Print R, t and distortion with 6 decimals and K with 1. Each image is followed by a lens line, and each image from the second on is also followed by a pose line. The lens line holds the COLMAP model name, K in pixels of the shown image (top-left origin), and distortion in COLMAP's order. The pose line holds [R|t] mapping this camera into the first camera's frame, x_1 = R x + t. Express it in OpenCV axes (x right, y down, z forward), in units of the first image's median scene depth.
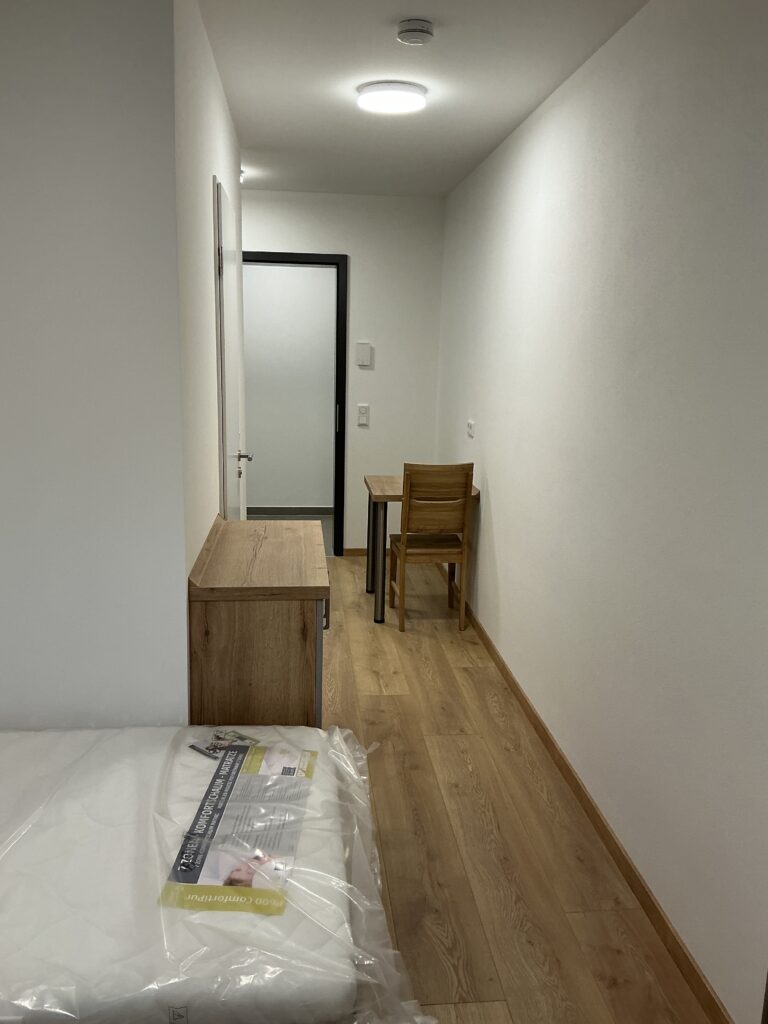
lens RADIAL K [[867.6, 0, 387.5], [0, 867.6, 512.5], [0, 0, 1]] dist [0.096563, -0.157689]
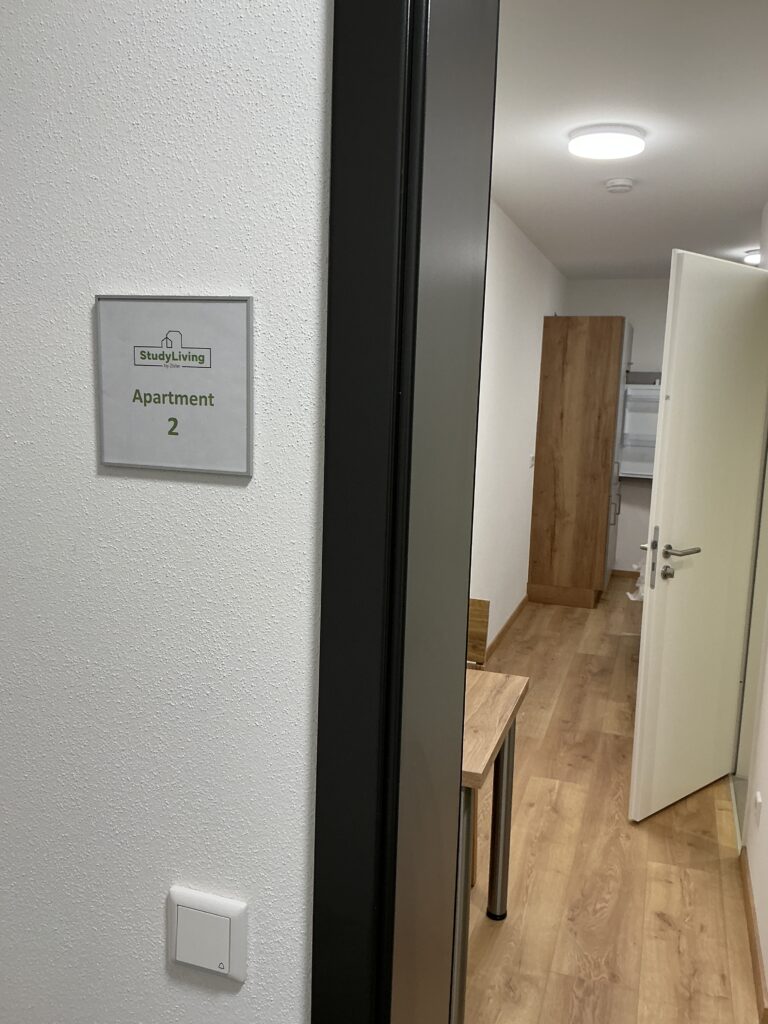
lens RADIAL K [[867.6, 0, 375.8], [0, 867.6, 504.4], [0, 0, 1]] dist [0.096563, -0.157689]
pose [[-0.909578, -0.119357, 0.398022, -0.201988], [0.016718, 0.946572, 0.322058, -0.463456], [-0.415197, 0.299591, -0.858986, 2.238018]]
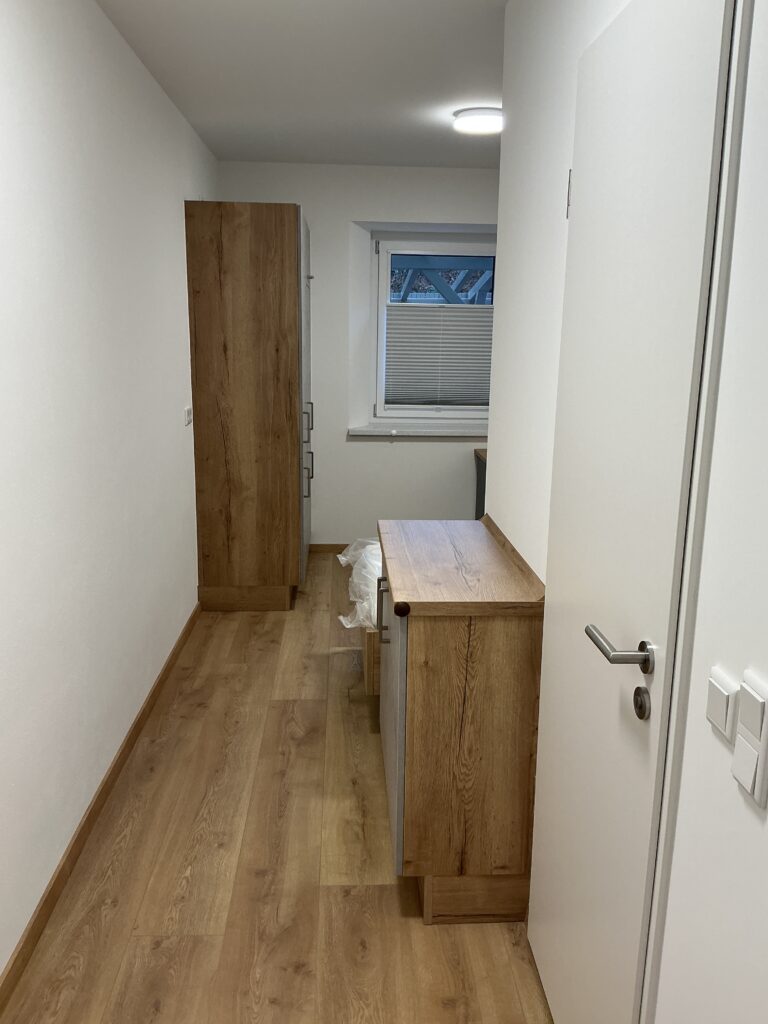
lens RADIAL K [[867.6, 0, 389.6], [0, 867.6, 508.5], [0, 0, 1]] dist [0.096563, -0.157689]
pose [[-0.997805, -0.055986, 0.035355, -0.096140], [-0.037658, 0.919000, 0.392454, -0.327251], [-0.054463, 0.390261, -0.919092, 1.647946]]
